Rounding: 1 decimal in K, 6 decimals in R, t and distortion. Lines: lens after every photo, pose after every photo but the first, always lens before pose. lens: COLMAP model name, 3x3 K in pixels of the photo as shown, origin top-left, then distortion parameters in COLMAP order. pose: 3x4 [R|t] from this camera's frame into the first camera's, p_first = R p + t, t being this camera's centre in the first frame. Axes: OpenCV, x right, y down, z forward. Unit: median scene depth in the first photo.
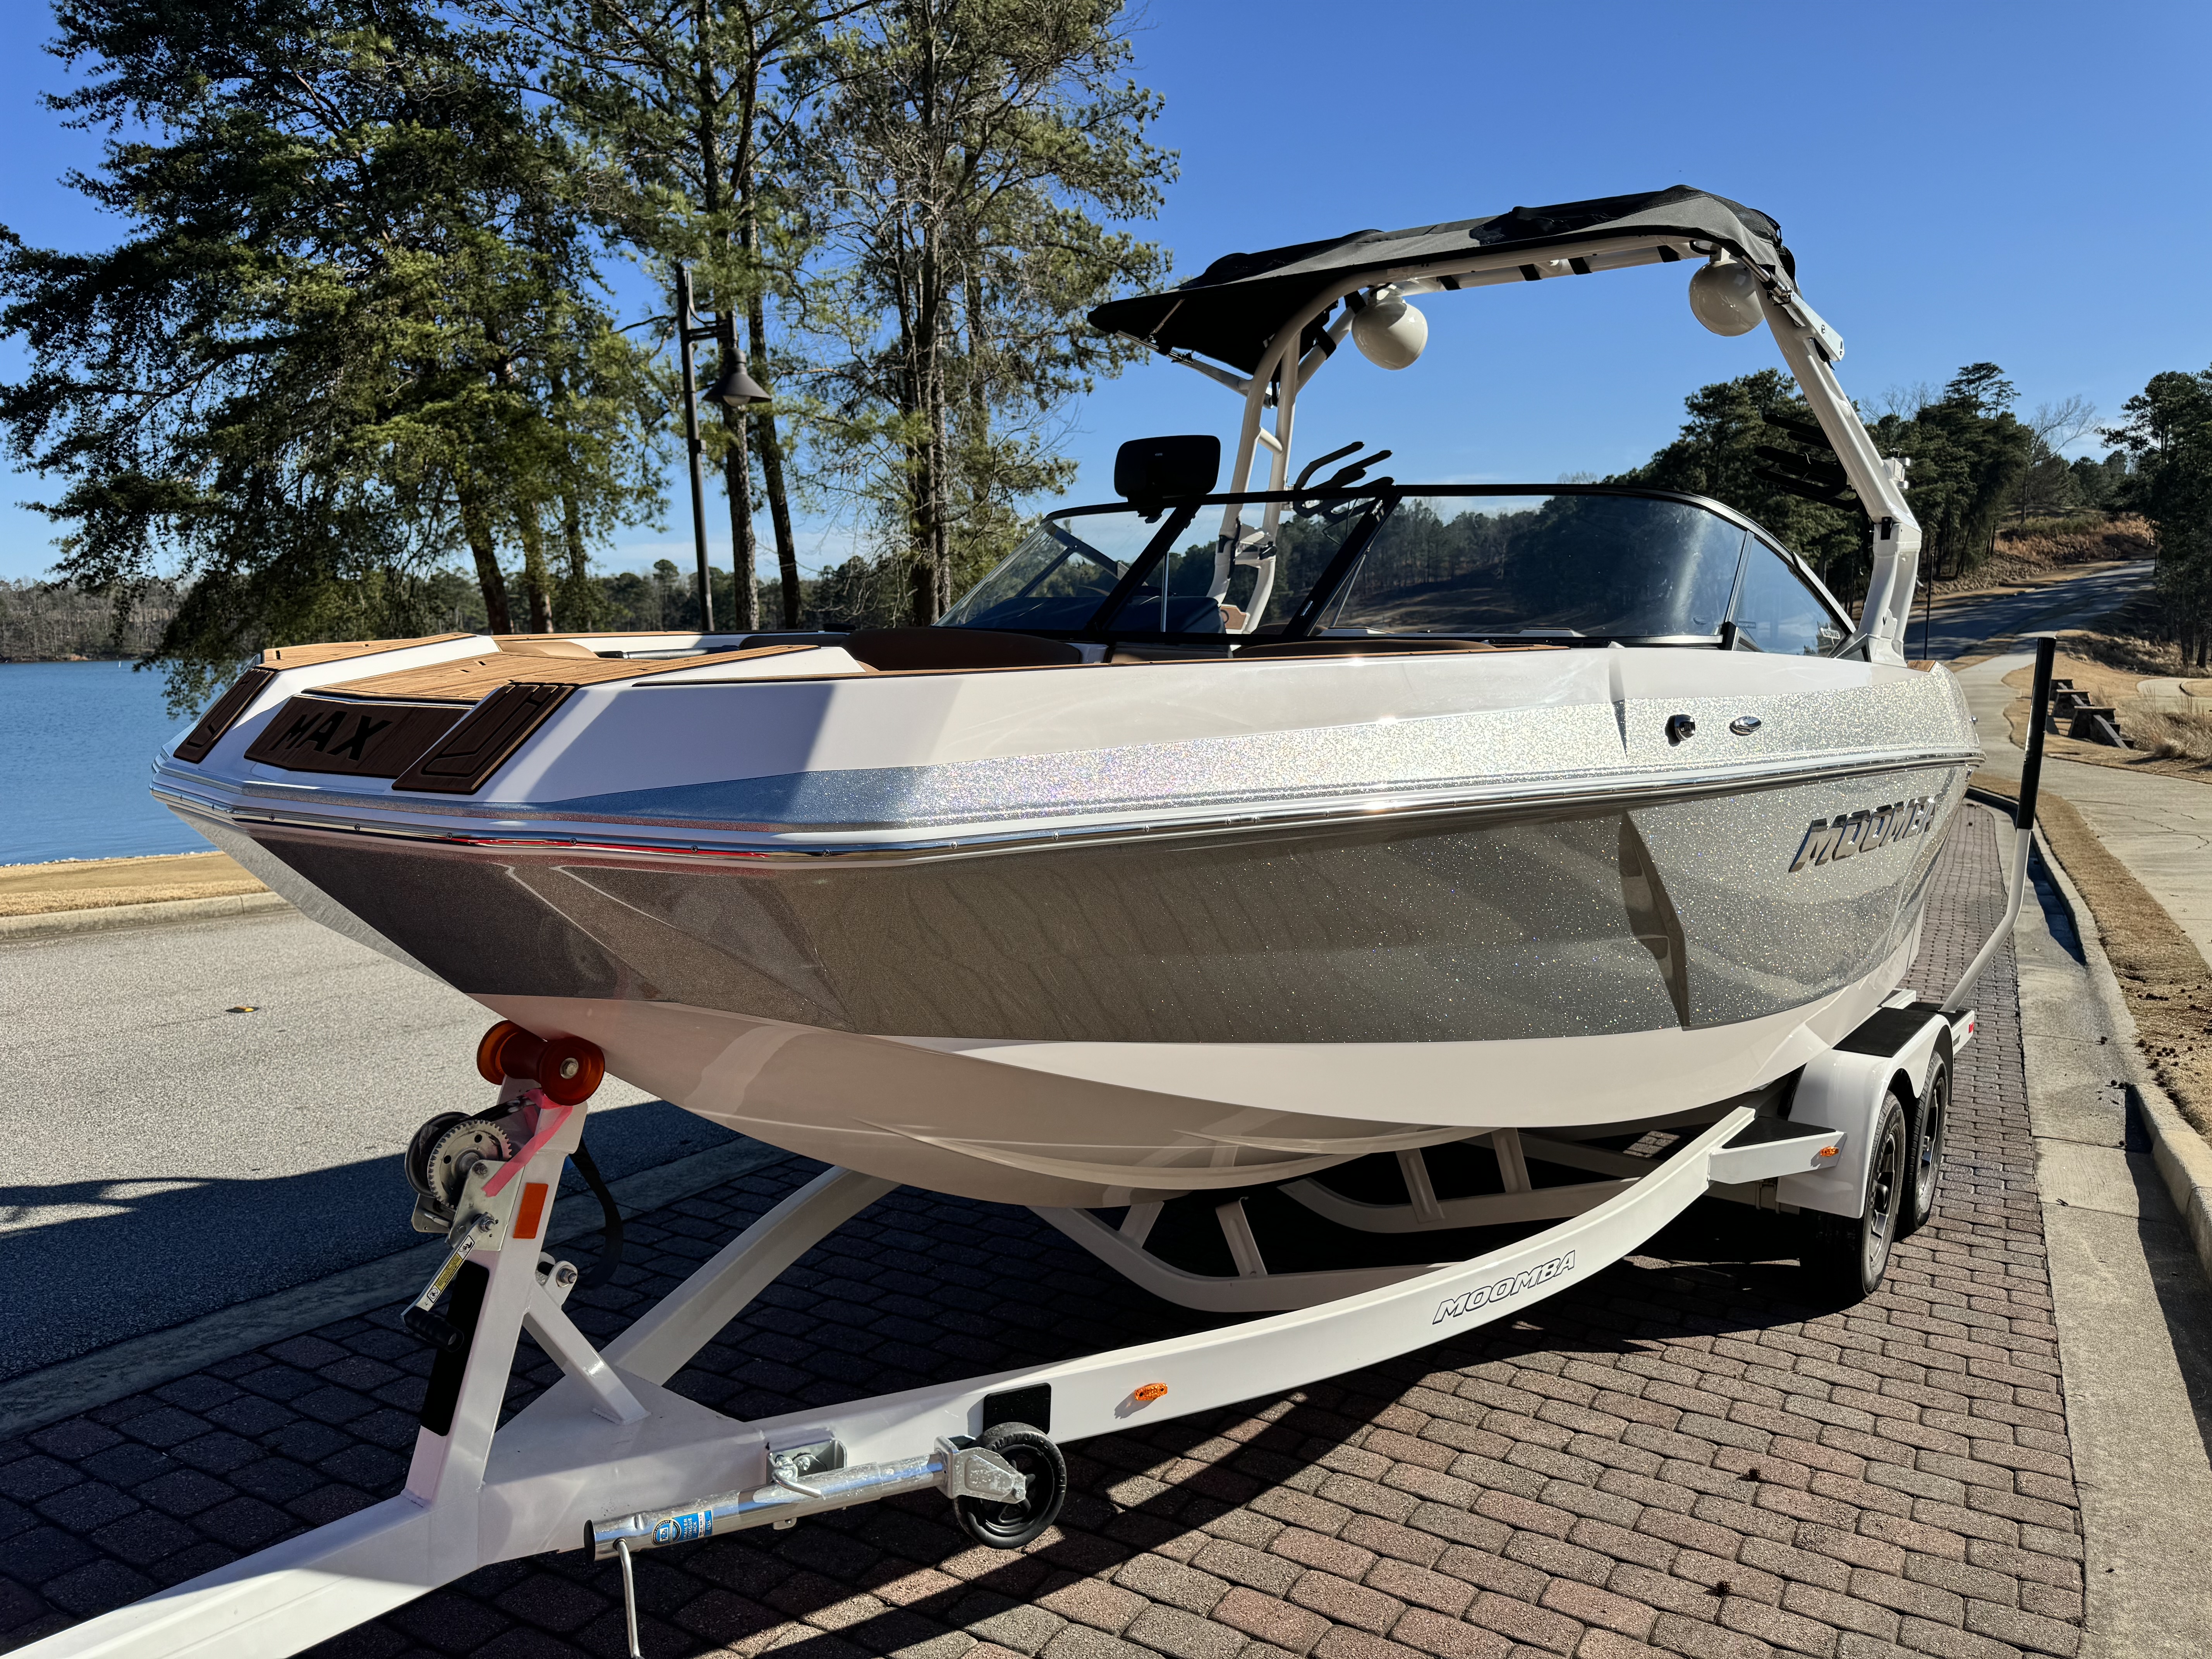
lens RADIAL K [[1571.4, 0, 1095.9], [0, 1571.4, 849.6], [0, 0, 1]] dist [0.034294, -0.041781]
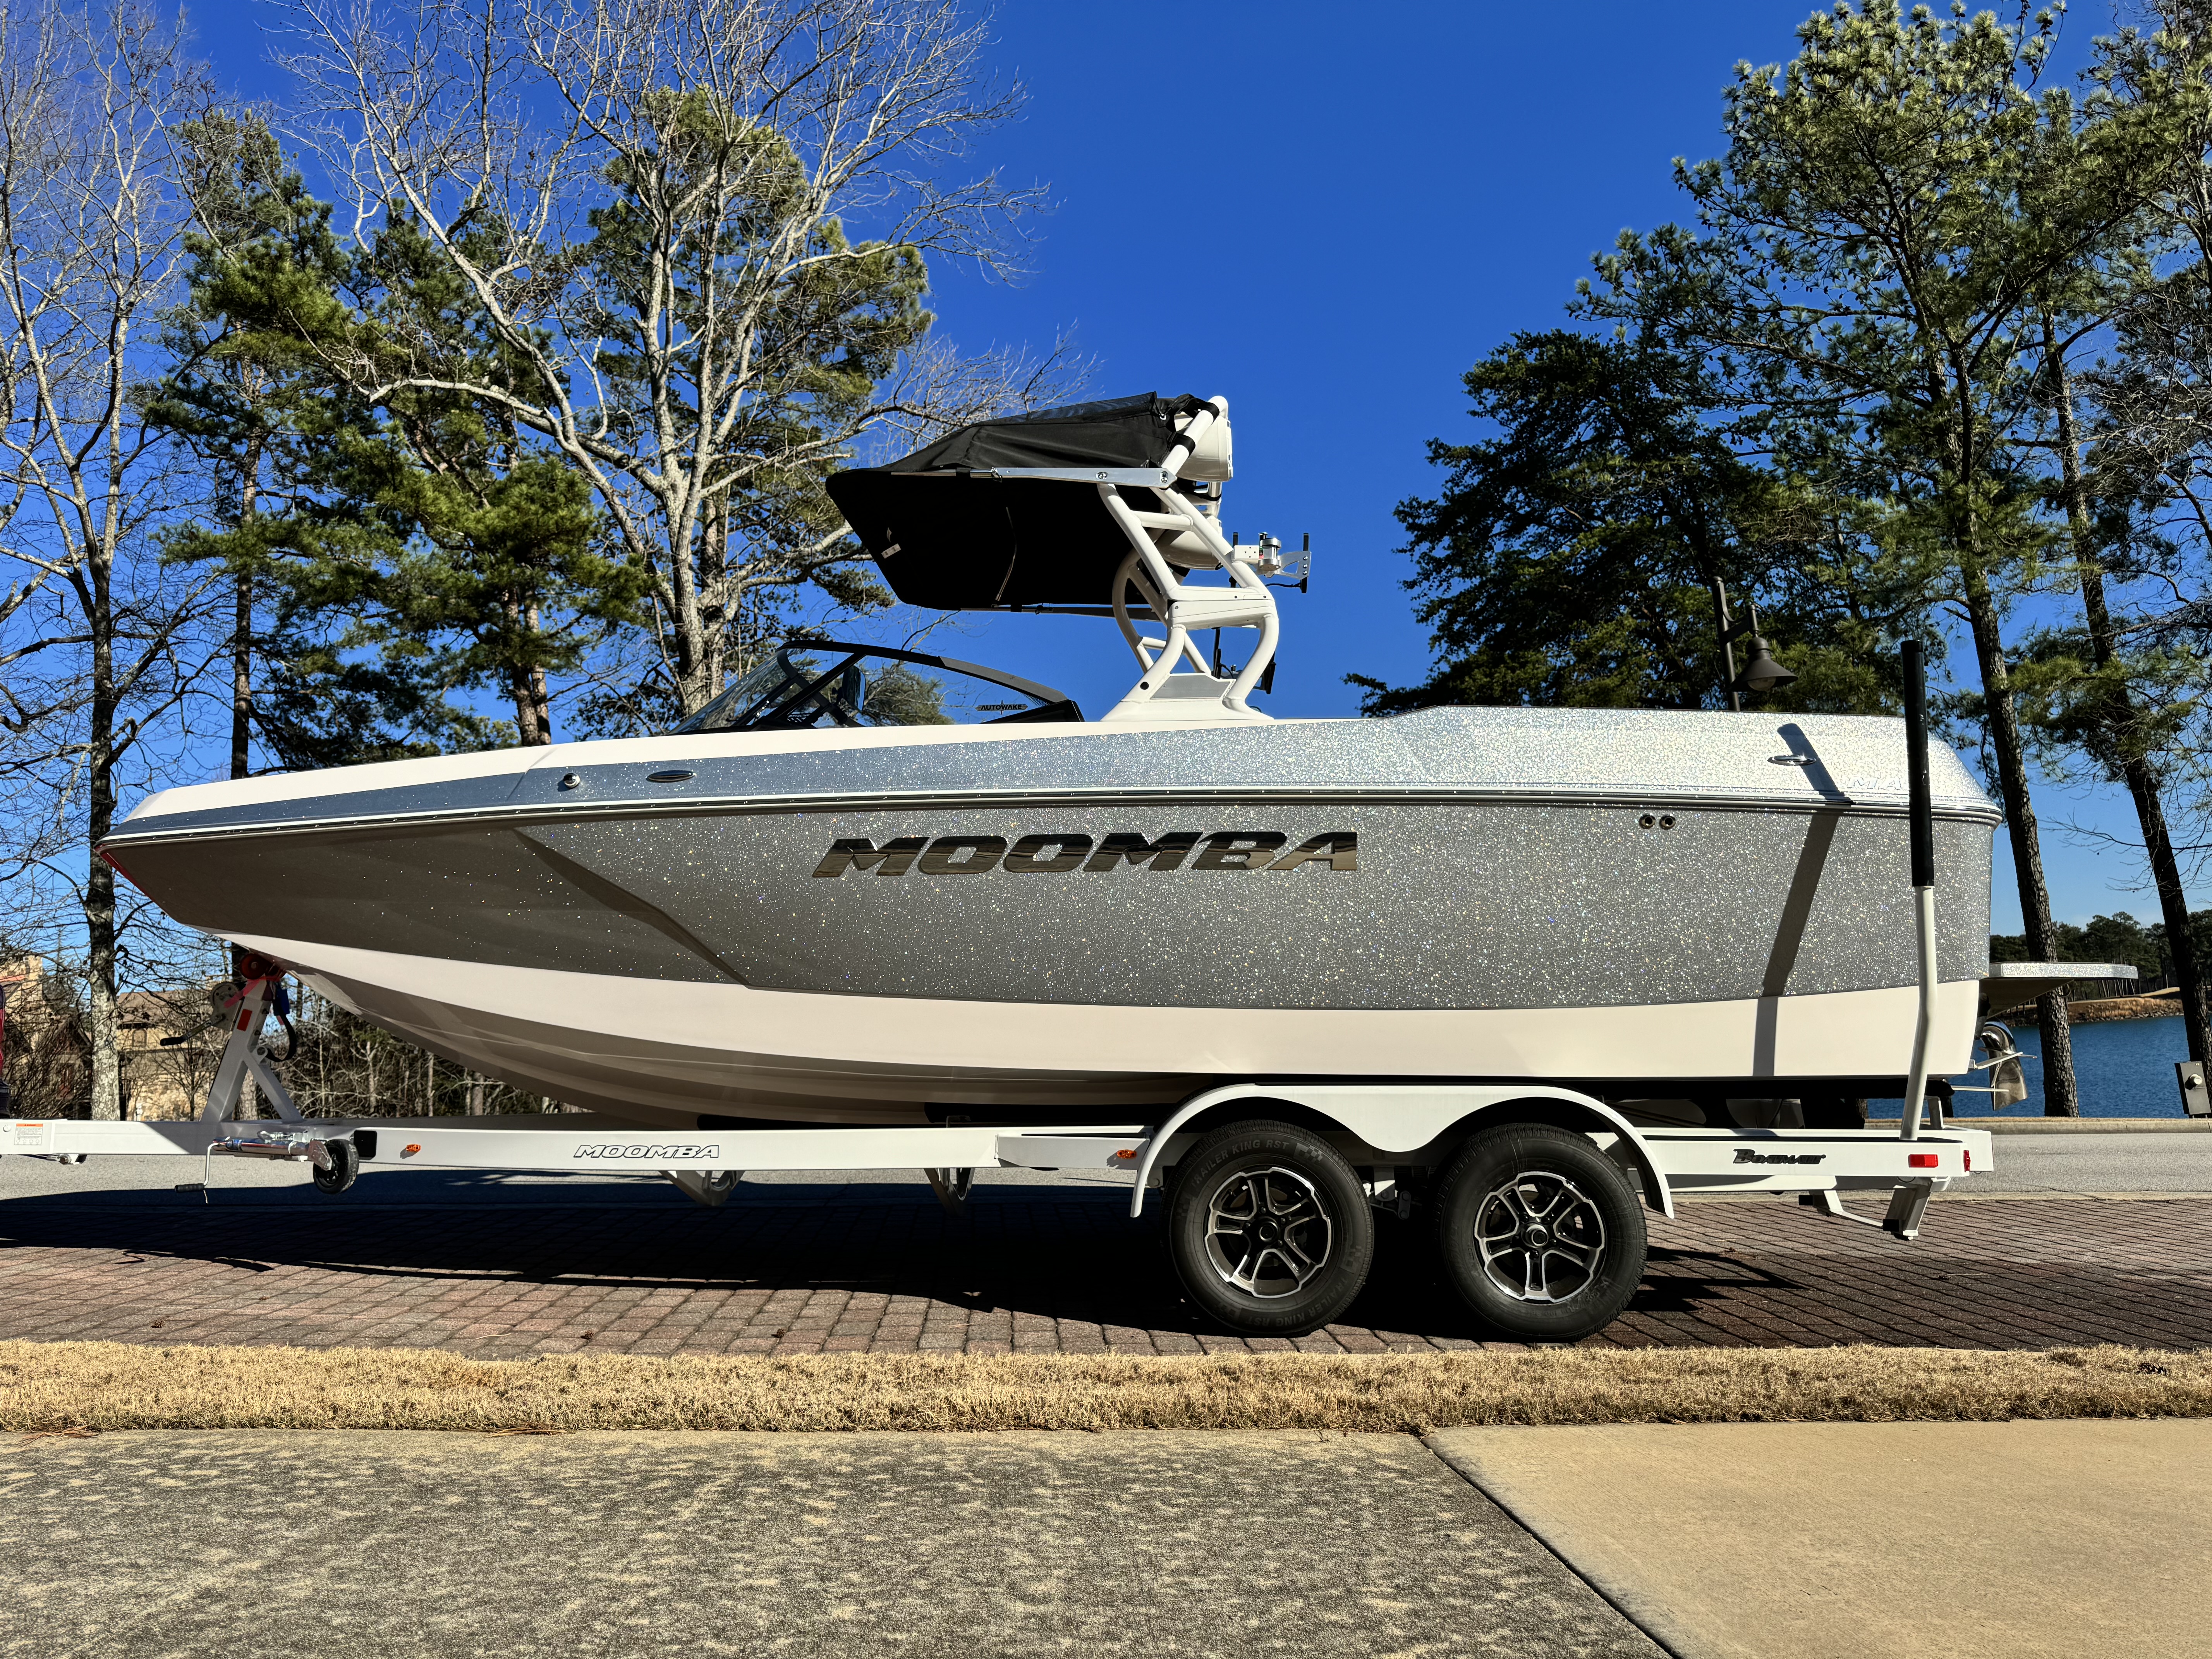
lens RADIAL K [[1571.4, 0, 1089.6], [0, 1571.4, 825.4], [0, 0, 1]] dist [0.034294, -0.041781]
pose [[0.558503, -0.144674, -0.816789, 1.065358], [-0.059654, 0.975118, -0.213508, 0.156579], [0.827355, 0.167969, 0.535976, 0.276820]]
